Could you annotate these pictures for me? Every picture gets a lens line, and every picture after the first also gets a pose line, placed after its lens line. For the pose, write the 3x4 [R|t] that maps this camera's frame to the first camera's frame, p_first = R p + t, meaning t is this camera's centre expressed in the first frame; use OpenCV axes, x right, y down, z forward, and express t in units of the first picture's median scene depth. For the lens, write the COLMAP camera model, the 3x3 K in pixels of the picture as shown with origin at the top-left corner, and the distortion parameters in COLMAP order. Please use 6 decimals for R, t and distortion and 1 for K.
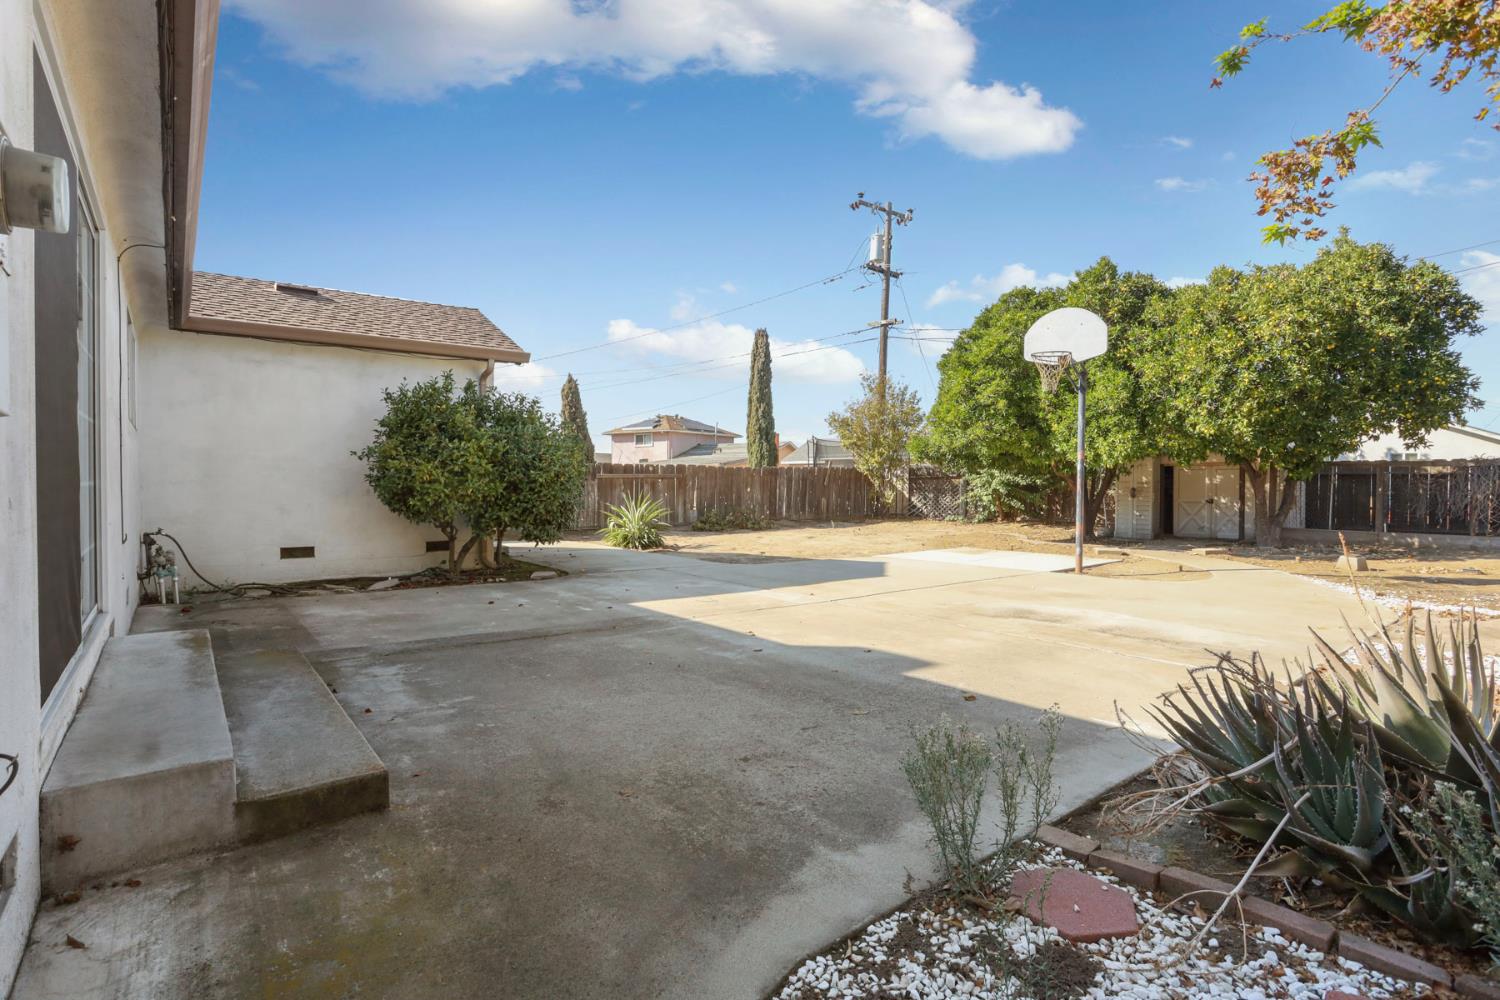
lens RADIAL K [[735.2, 0, 745.6], [0, 735.2, 496.4], [0, 0, 1]] dist [-0.067900, 0.028280]
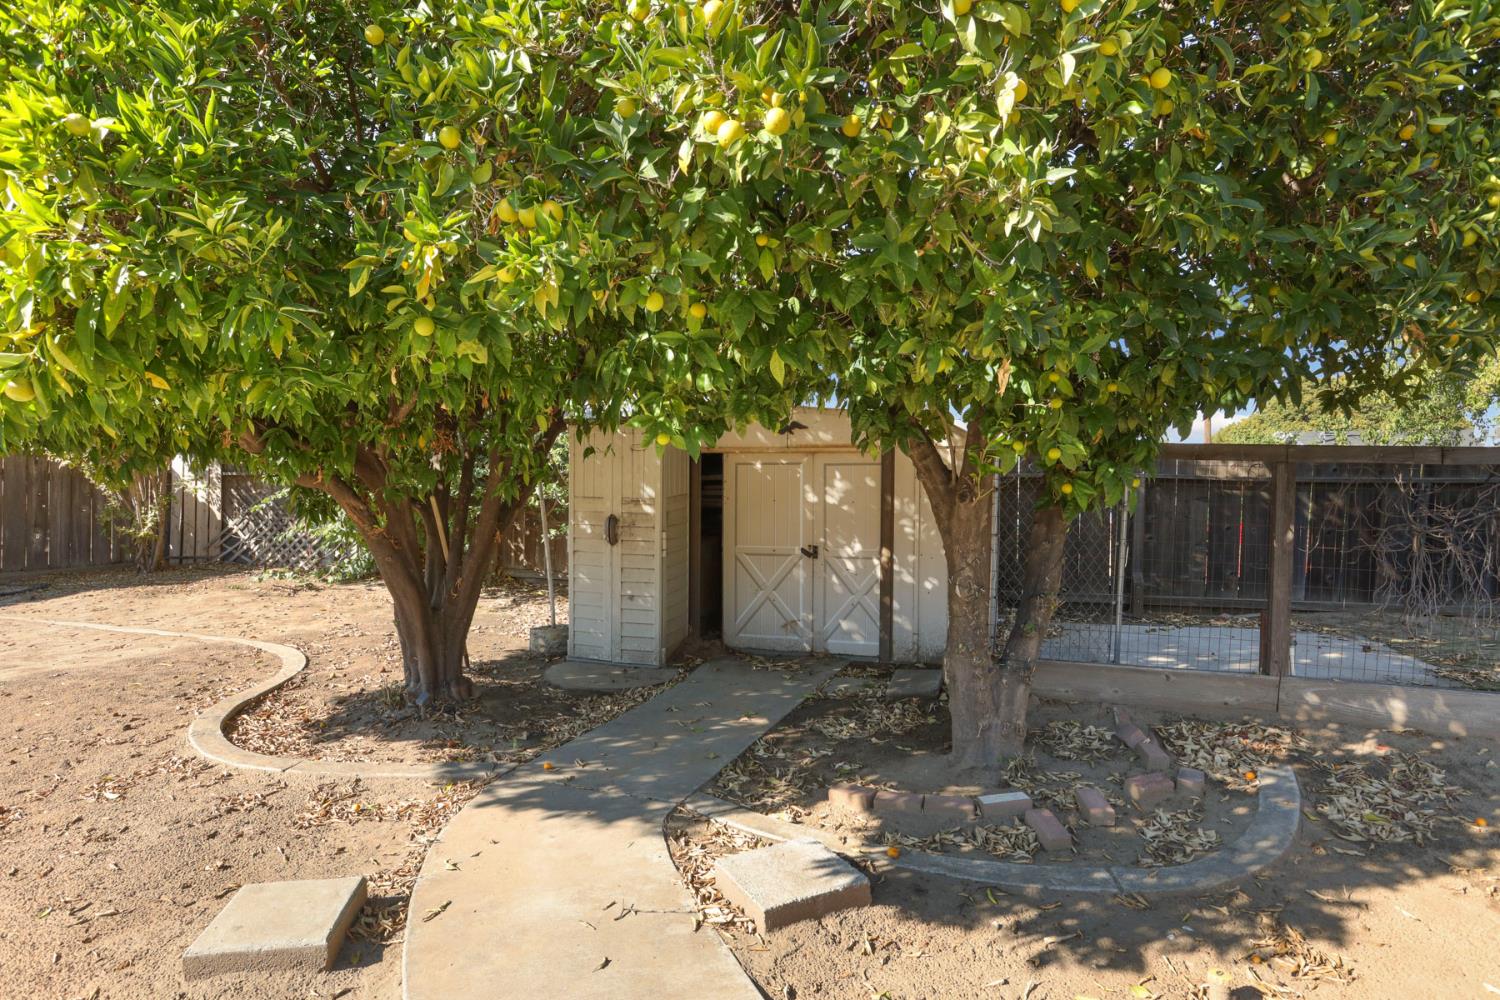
lens RADIAL K [[813.9, 0, 744.3], [0, 813.9, 494.4], [0, 0, 1]] dist [0.000363, 0.000296]
pose [[0.889714, -0.005394, 0.456487, 0.288236], [0.002502, 0.999973, 0.006940, -0.016913], [-0.456512, -0.005032, 0.889703, 0.435782]]
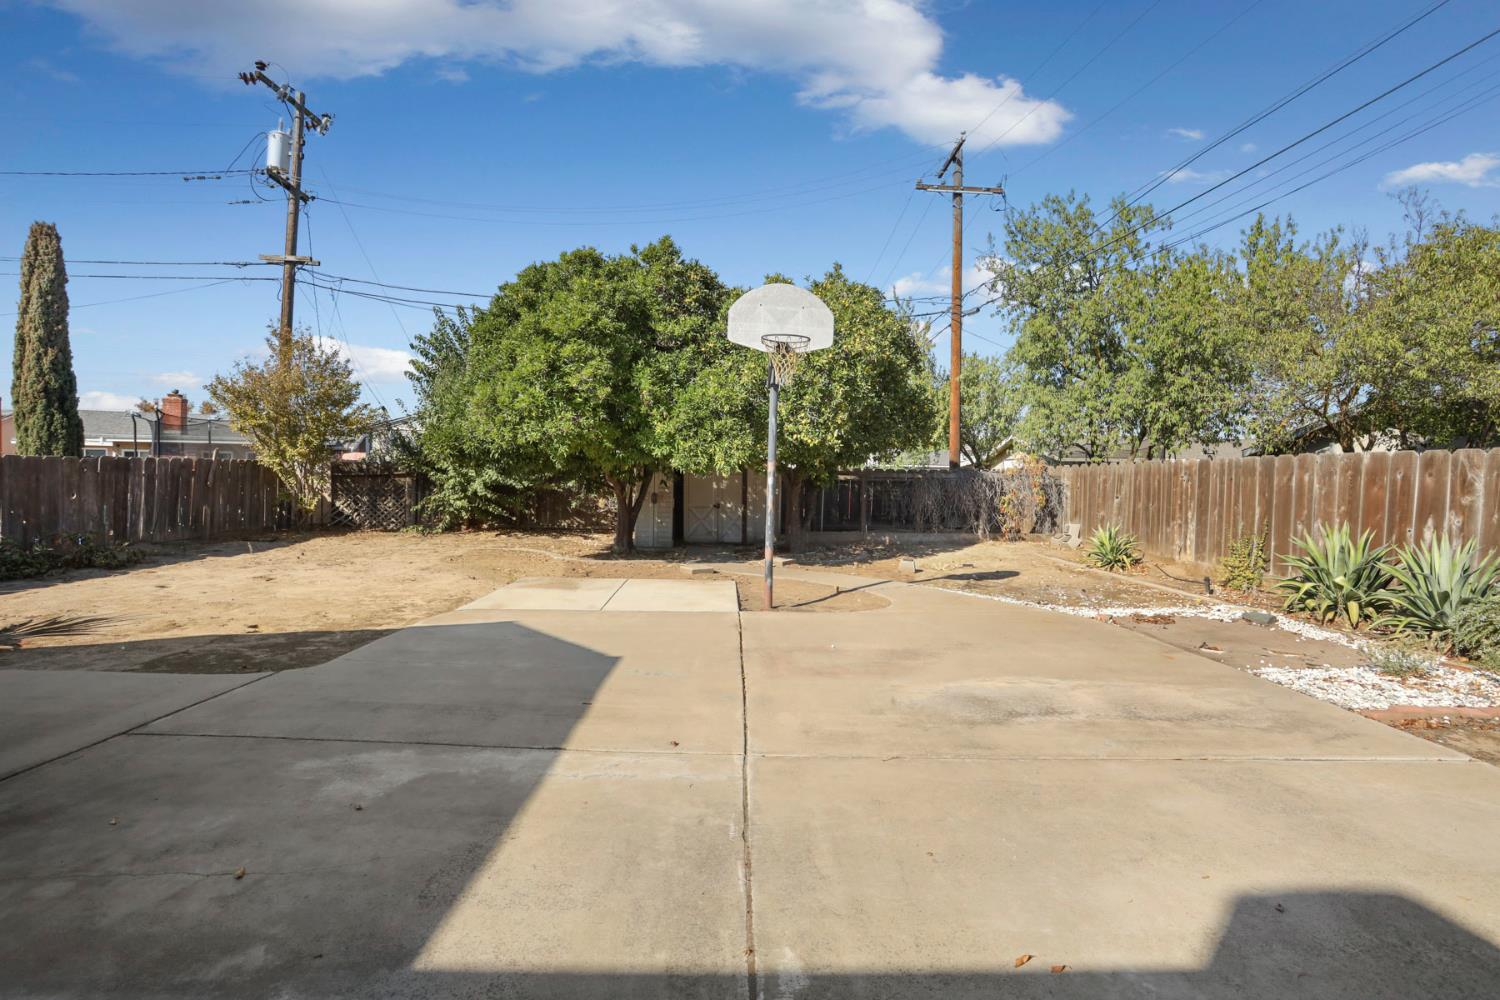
lens RADIAL K [[735.2, 0, 746.8], [0, 735.2, 498.3], [0, 0, 1]] dist [-0.067900, 0.028280]
pose [[0.619641, -0.014519, 0.784751, -0.093760], [0.000707, 0.999839, 0.017940, -0.015277], [-0.784885, -0.010562, 0.619551, 0.221661]]
